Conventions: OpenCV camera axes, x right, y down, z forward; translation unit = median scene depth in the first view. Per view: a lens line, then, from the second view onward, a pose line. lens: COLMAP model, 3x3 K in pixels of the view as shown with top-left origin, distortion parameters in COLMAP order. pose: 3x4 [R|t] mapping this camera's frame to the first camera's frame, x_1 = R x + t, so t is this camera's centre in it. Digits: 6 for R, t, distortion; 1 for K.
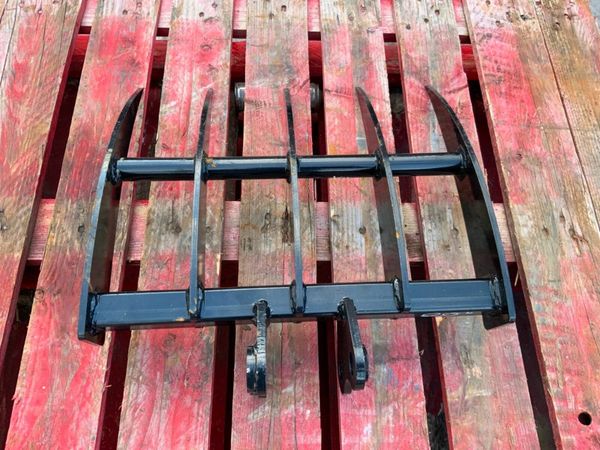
lens RADIAL K [[498.4, 0, 301.5], [0, 498.4, 226.2], [0, 0, 1]] dist [0.053608, -0.113124]
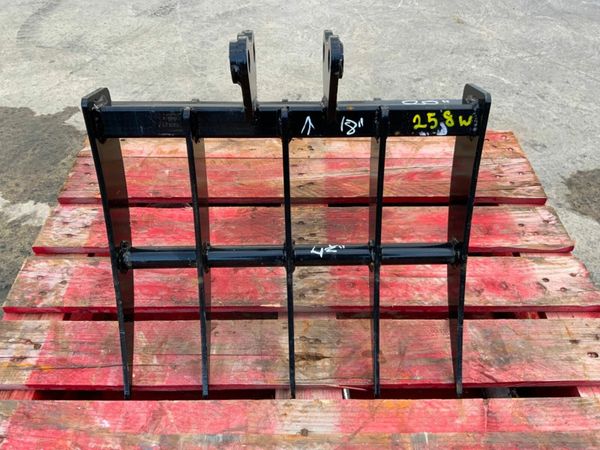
lens RADIAL K [[498.4, 0, 298.3], [0, 498.4, 220.6], [0, 0, 1]] dist [0.053608, -0.113124]
pose [[-0.005543, 0.661128, -0.750253, 0.548006], [-0.912171, 0.304099, 0.274713, -0.346563], [0.409772, 0.685882, 0.601376, 0.173456]]
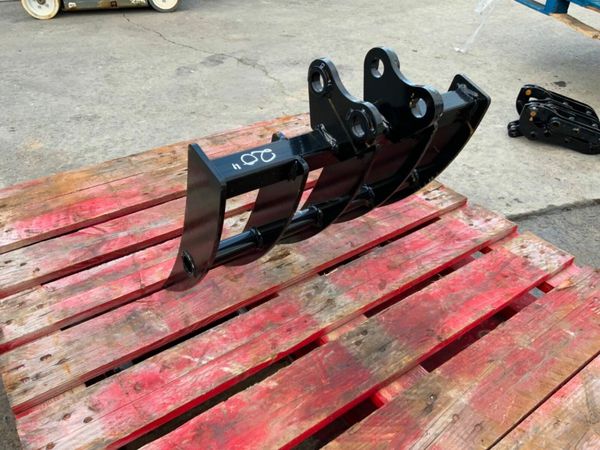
lens RADIAL K [[498.4, 0, 297.6], [0, 498.4, 224.0], [0, 0, 1]] dist [0.053608, -0.113124]
pose [[-0.570836, -0.515193, 0.639314, -0.868540], [0.725320, 0.048487, 0.686702, -0.883074], [-0.384783, 0.855702, 0.346001, 0.424979]]
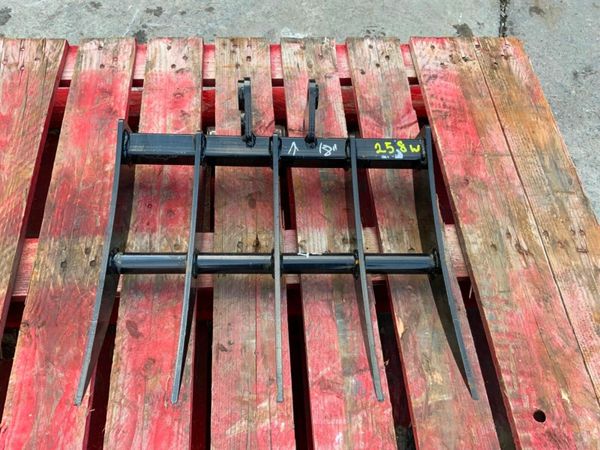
lens RADIAL K [[498.4, 0, 300.6], [0, 498.4, 225.1], [0, 0, 1]] dist [0.053608, -0.113124]
pose [[0.998260, -0.044147, 0.039082, 0.023981], [0.047444, 0.994998, -0.087909, 0.038380], [-0.035006, 0.089610, 0.995362, -0.081257]]
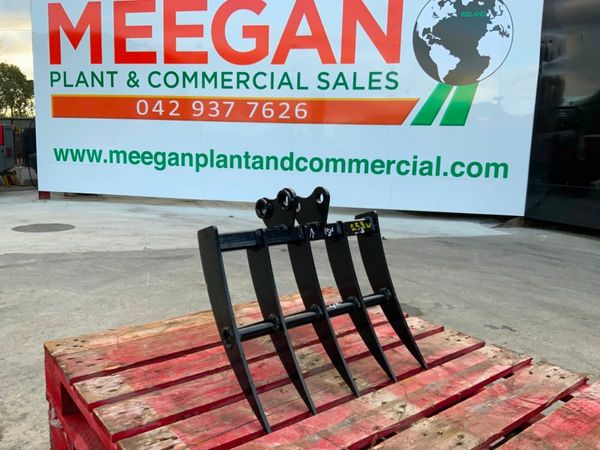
lens RADIAL K [[498.4, 0, 297.5], [0, 498.4, 225.1], [0, 0, 1]] dist [0.053608, -0.113124]
pose [[0.616784, 0.095522, -0.781315, 1.018034], [-0.717914, 0.475288, -0.508627, 0.658610], [0.322764, 0.874630, 0.361727, -0.034024]]
